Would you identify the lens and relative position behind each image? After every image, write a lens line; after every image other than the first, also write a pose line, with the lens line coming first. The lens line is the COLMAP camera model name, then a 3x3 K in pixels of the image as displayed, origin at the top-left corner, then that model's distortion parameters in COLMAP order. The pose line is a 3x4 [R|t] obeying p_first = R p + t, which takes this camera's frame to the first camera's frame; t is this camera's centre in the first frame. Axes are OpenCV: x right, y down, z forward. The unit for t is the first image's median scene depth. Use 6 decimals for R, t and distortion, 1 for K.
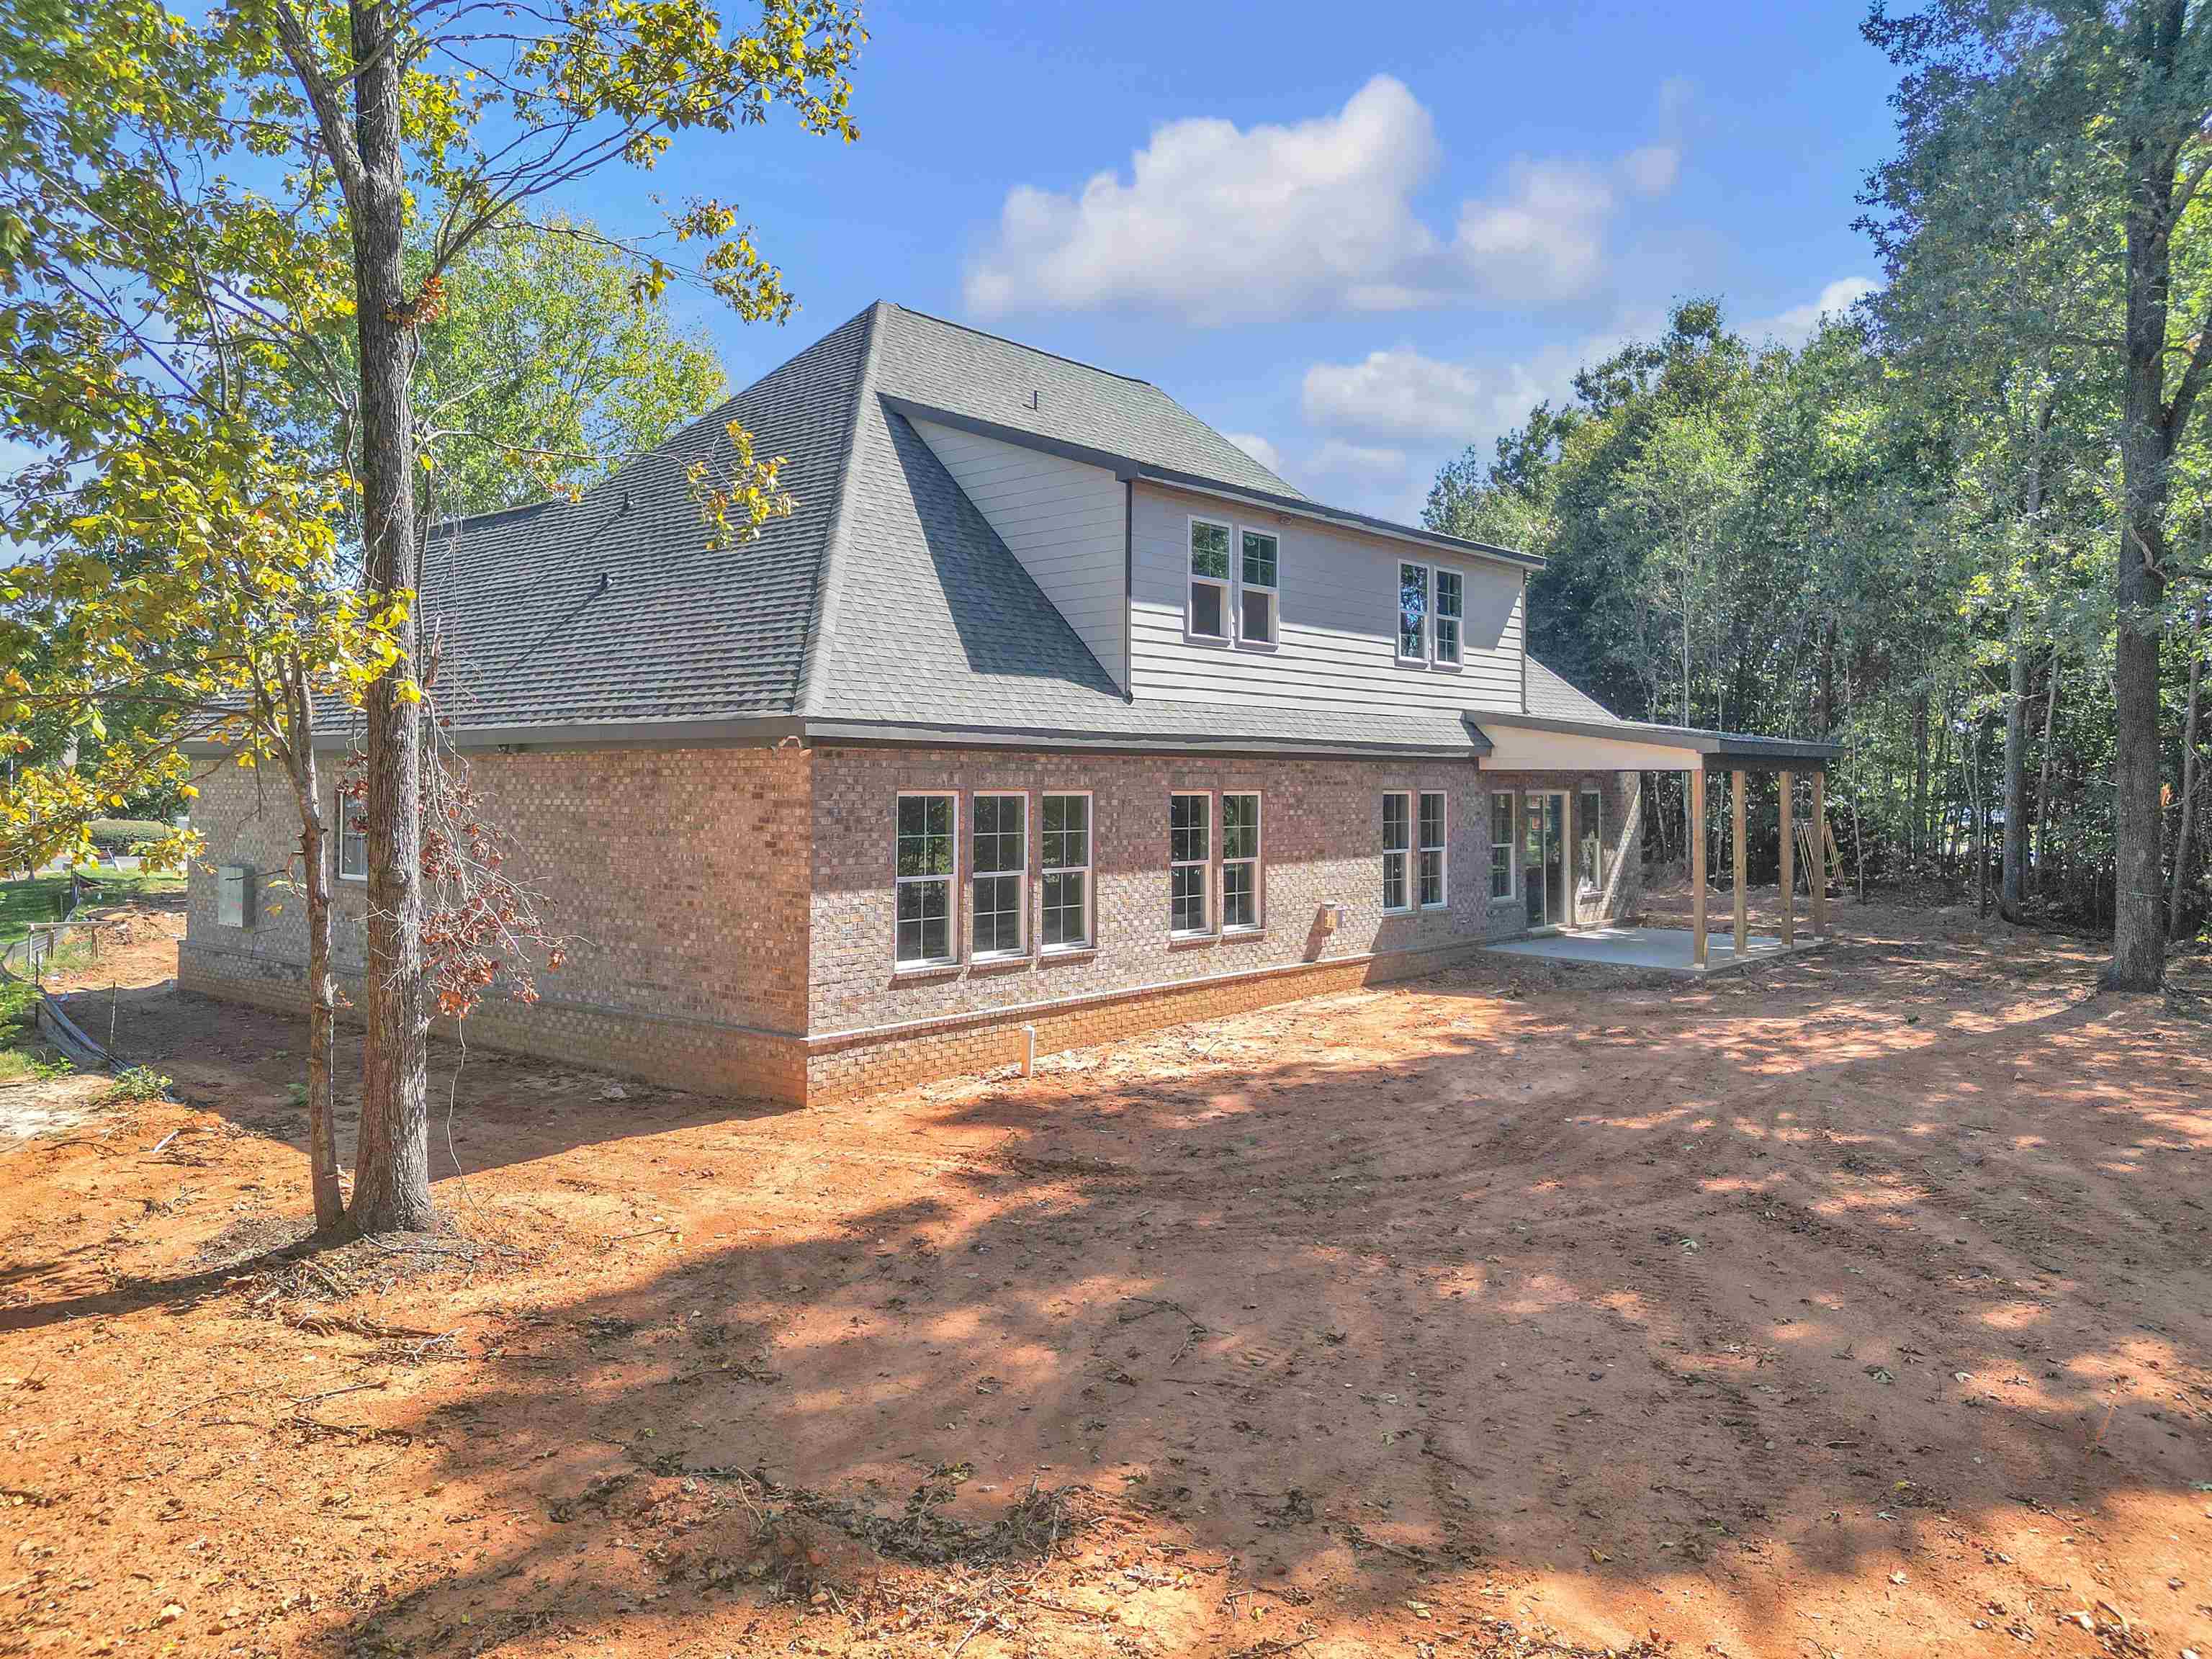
lens RADIAL K [[1538.7, 0, 1106.5], [0, 1538.7, 805.3], [0, 0, 1]] dist [0.021368, -0.021018]
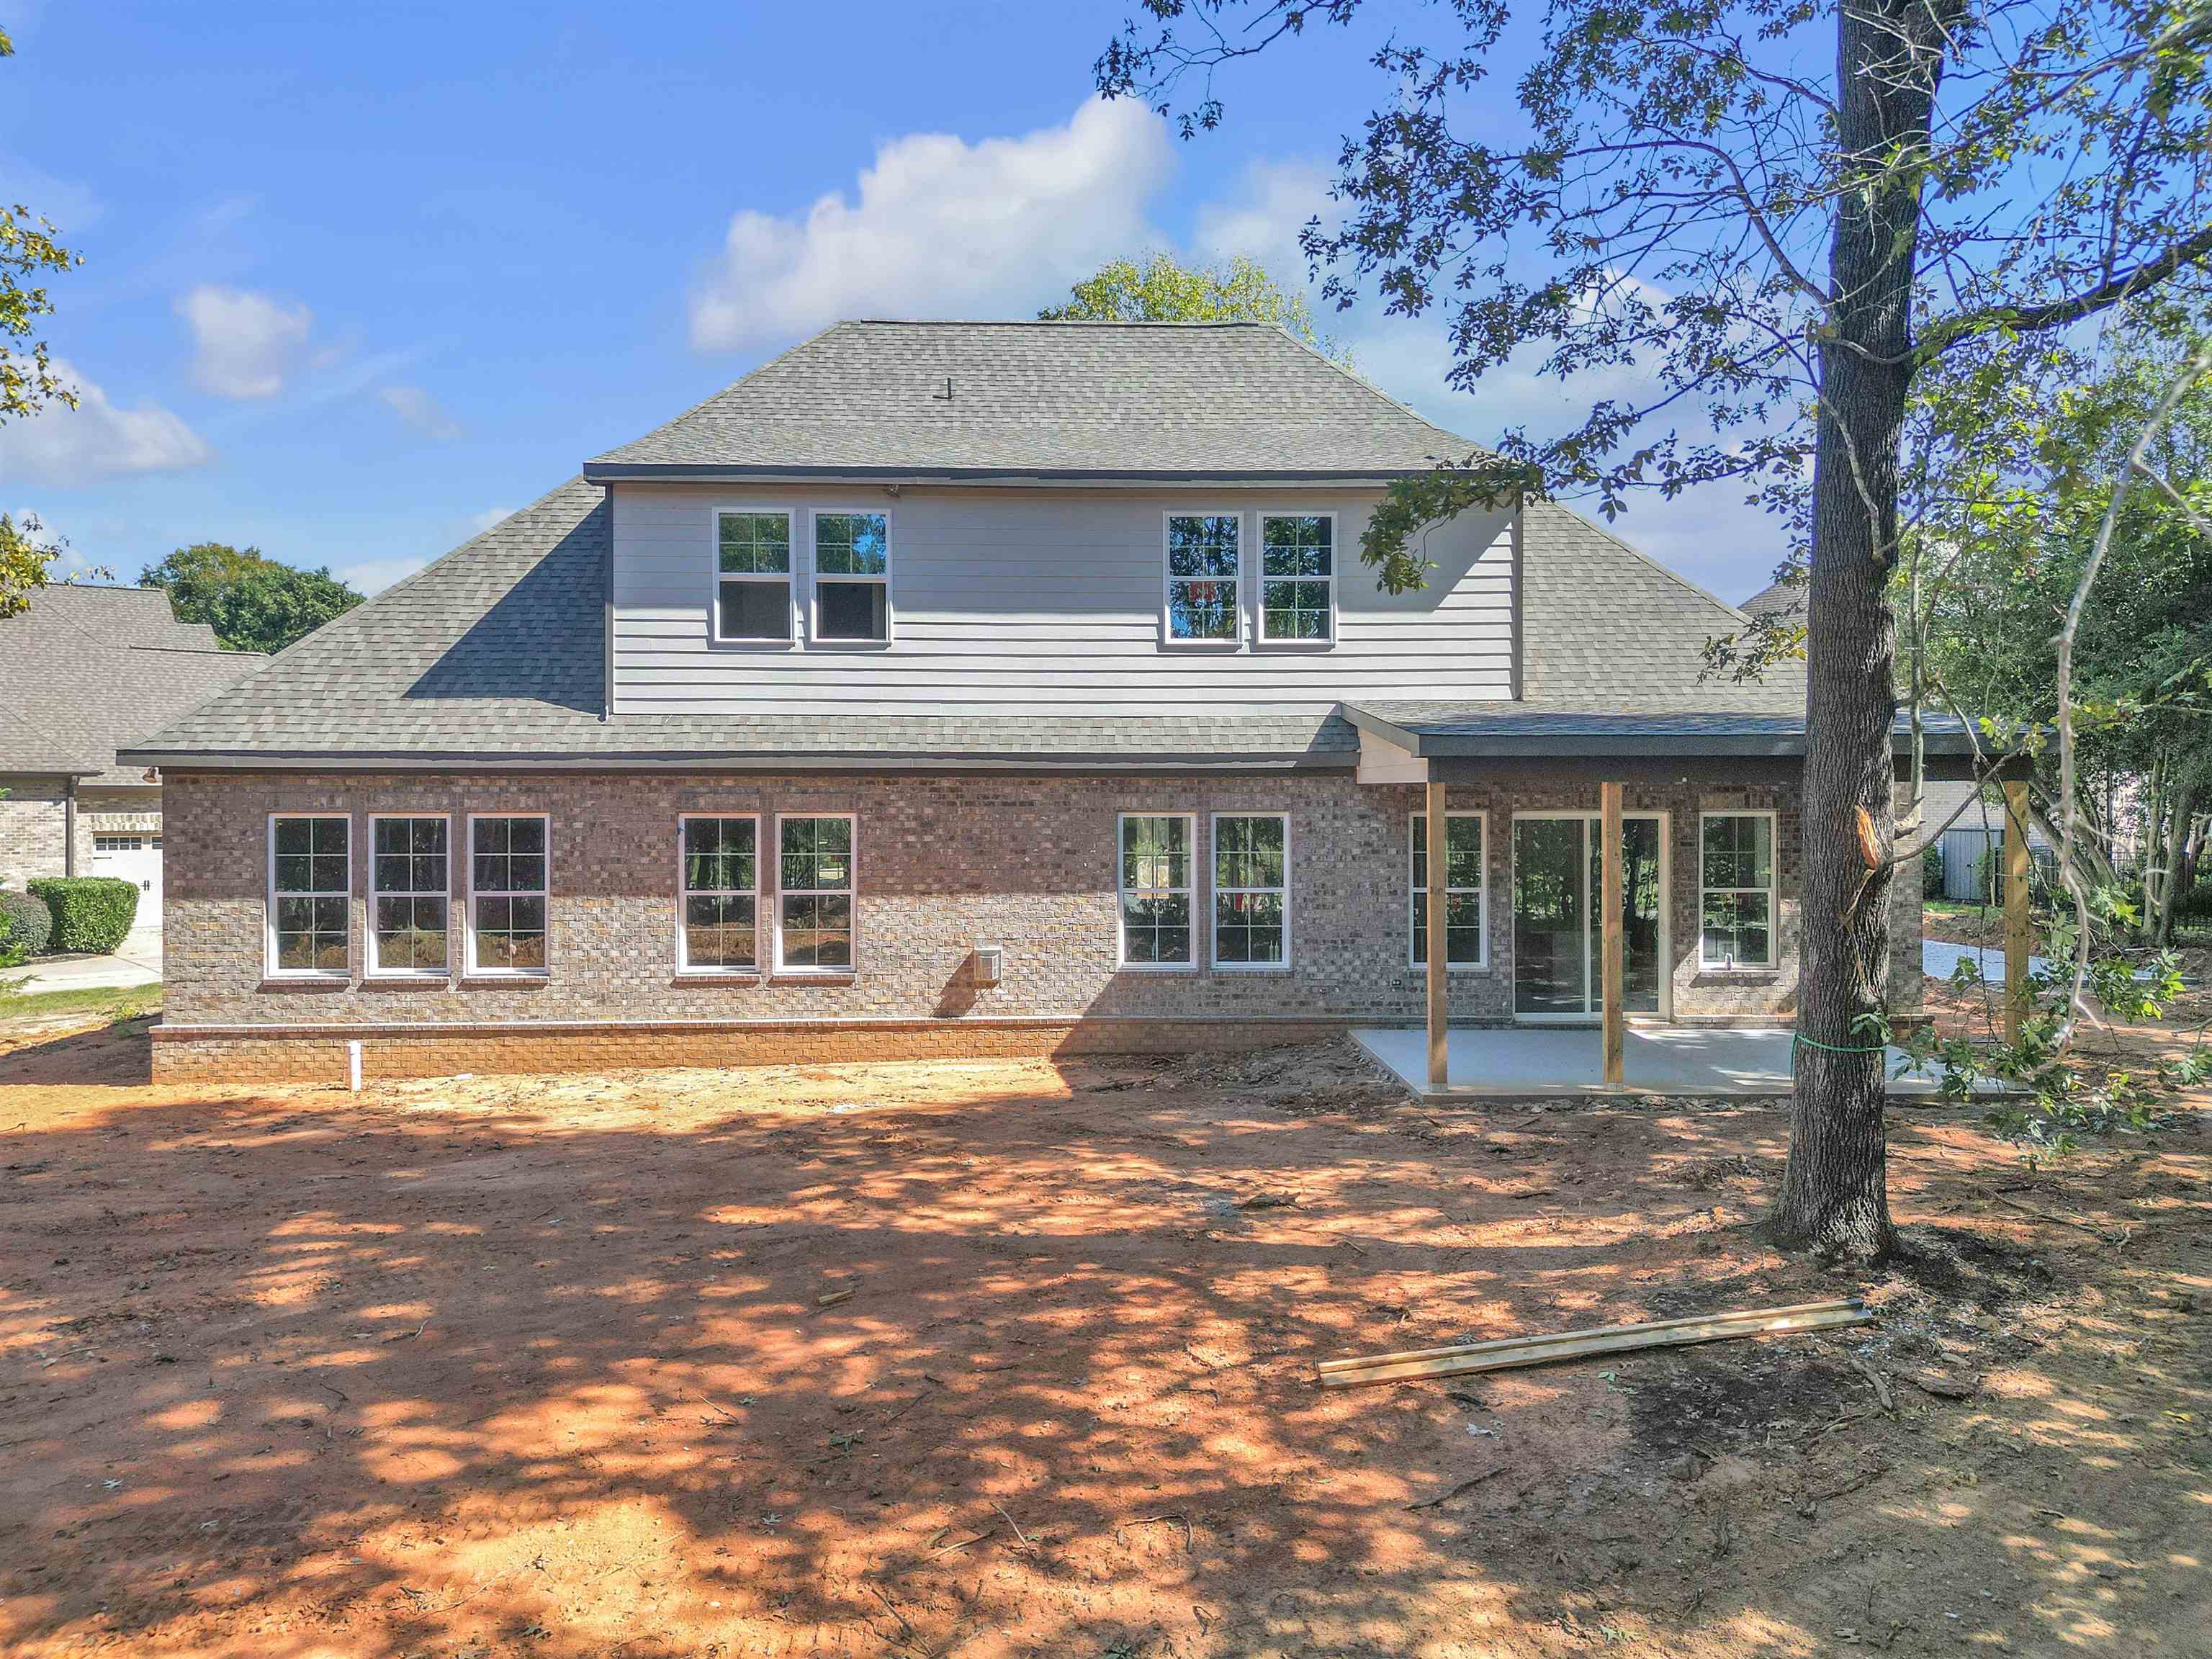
lens RADIAL K [[1538.7, 0, 1115.3], [0, 1538.7, 849.3], [0, 0, 1]] dist [0.021368, -0.021018]
pose [[0.705430, 0.030195, -0.708137, 0.865439], [-0.007840, 0.999363, 0.034803, -0.021568], [0.708737, -0.018999, 0.705217, 0.527812]]
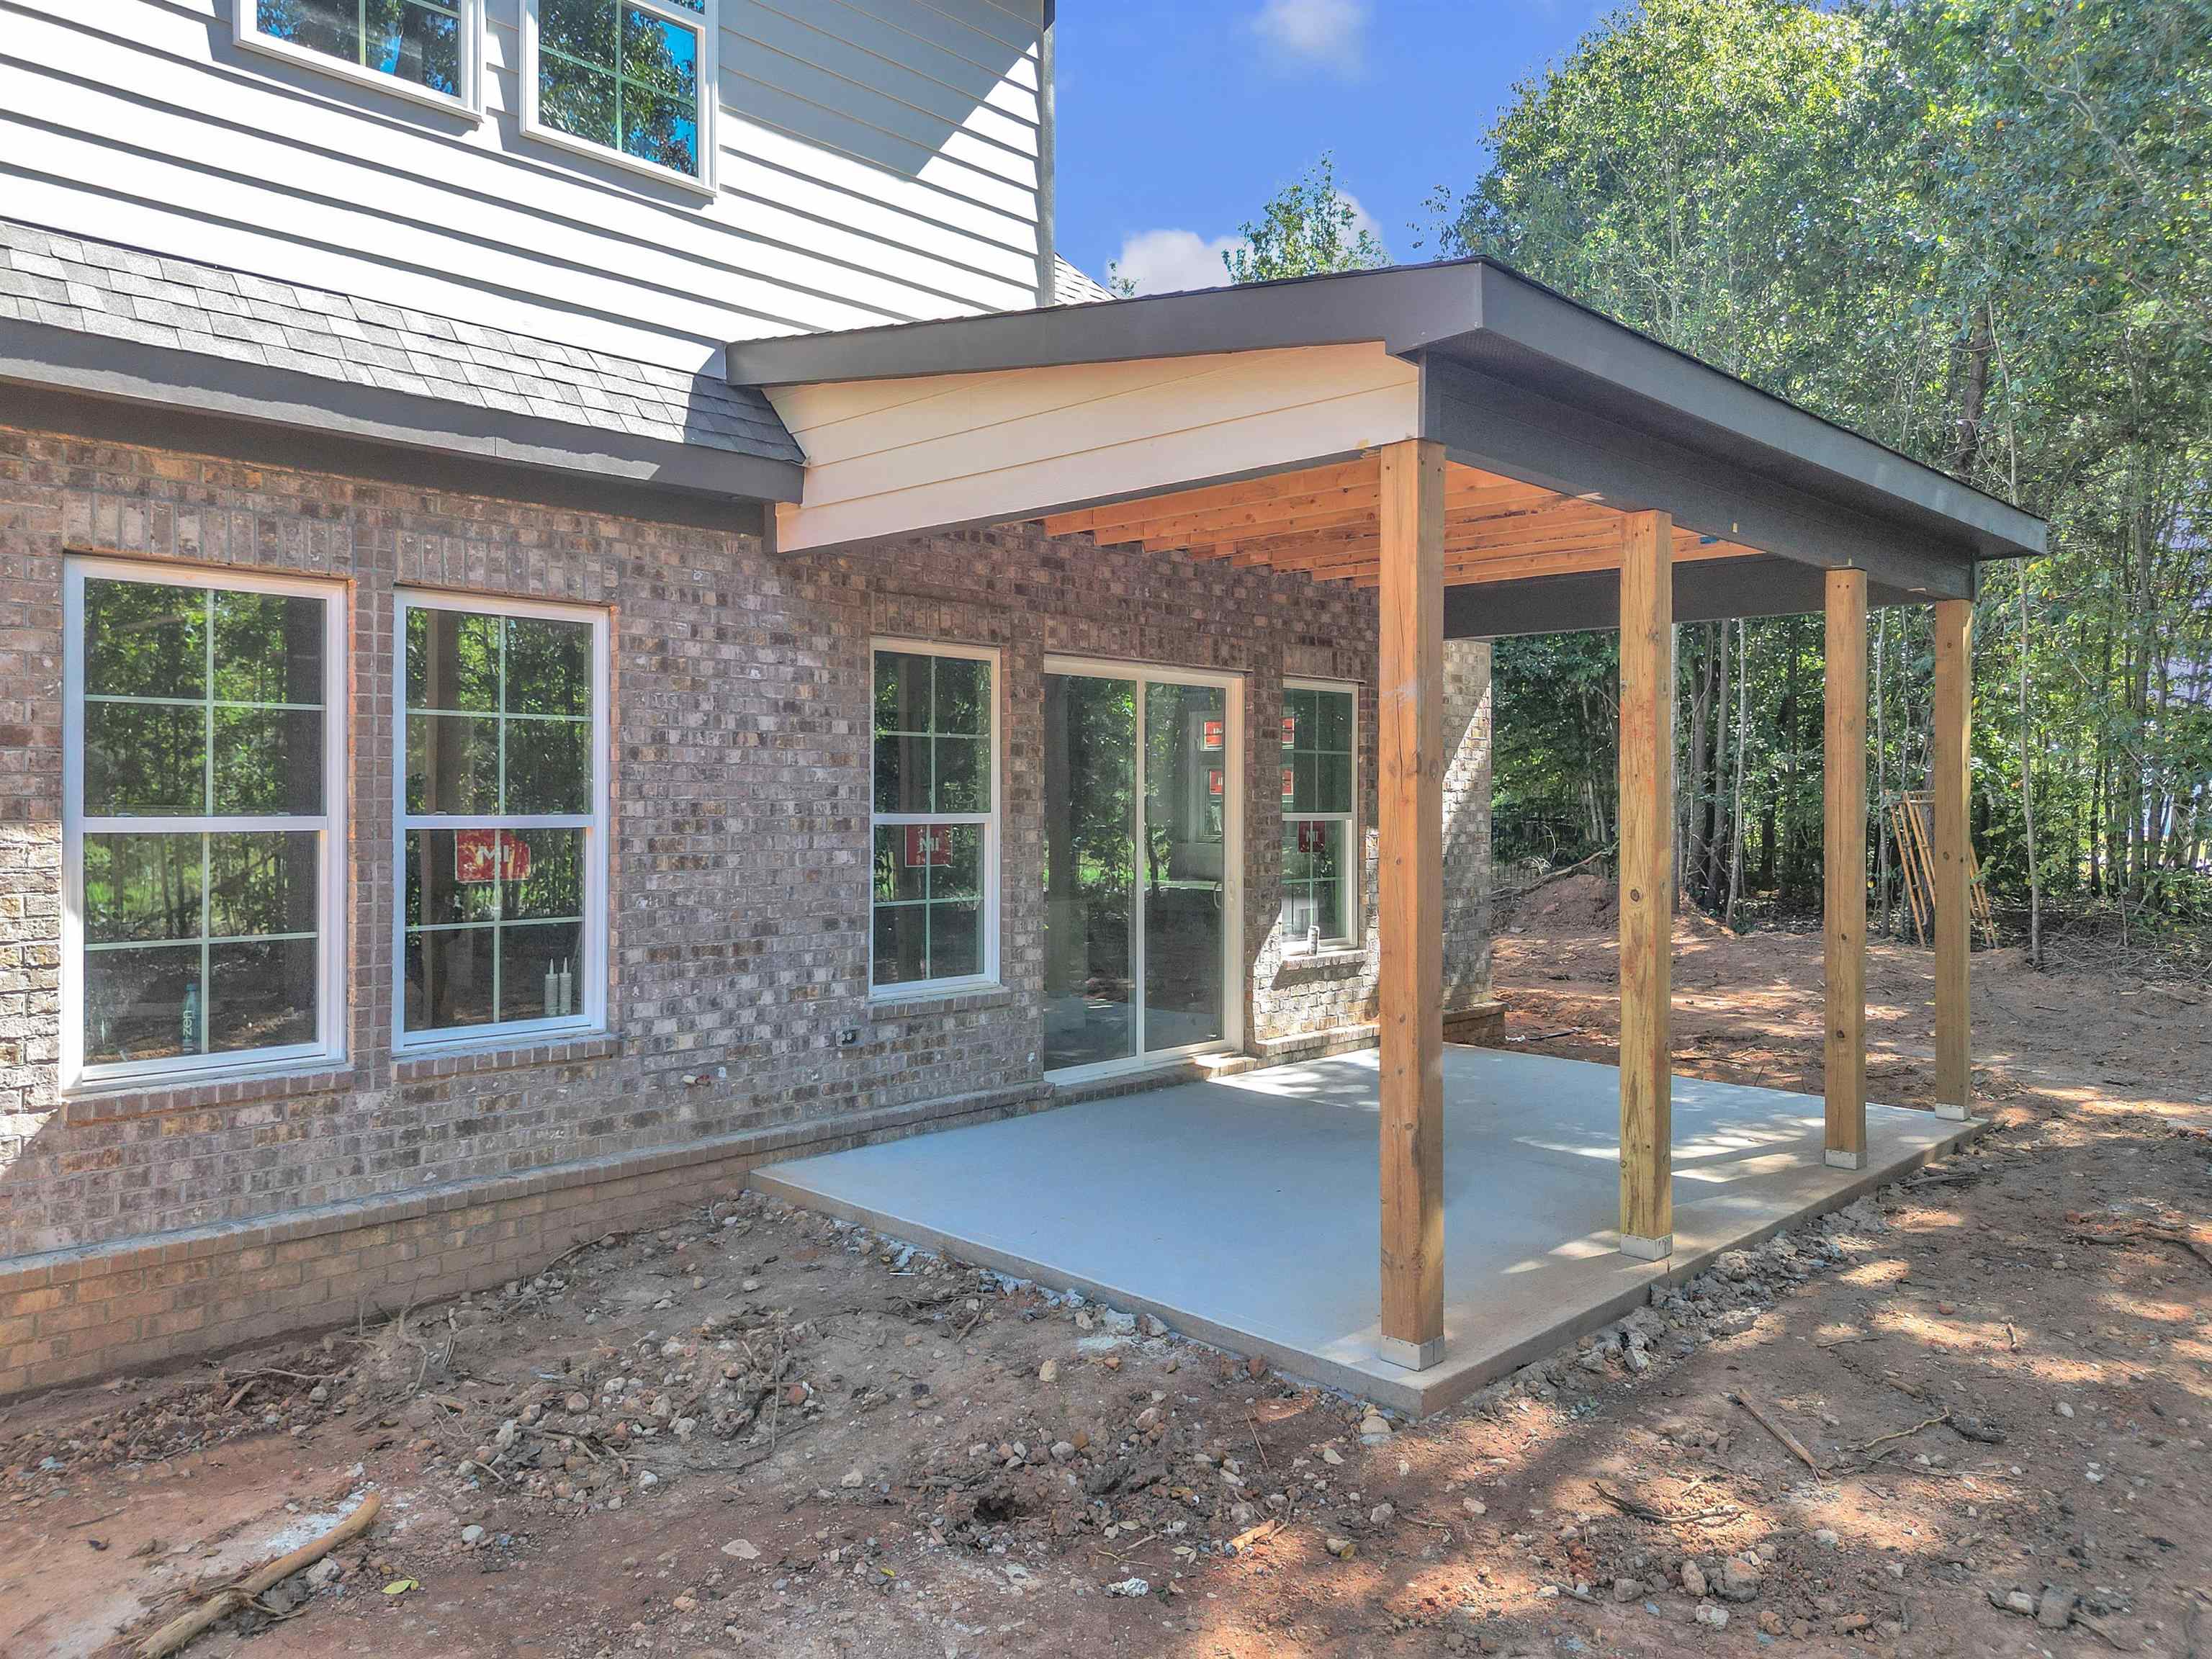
lens RADIAL K [[1538.7, 0, 1111.5], [0, 1538.7, 821.1], [0, 0, 1]] dist [0.021368, -0.021018]
pose [[0.999767, 0.008989, -0.019644, 0.398583], [-0.008796, 0.999912, 0.009895, 0.030609], [0.019731, -0.009720, 0.999758, 0.914574]]
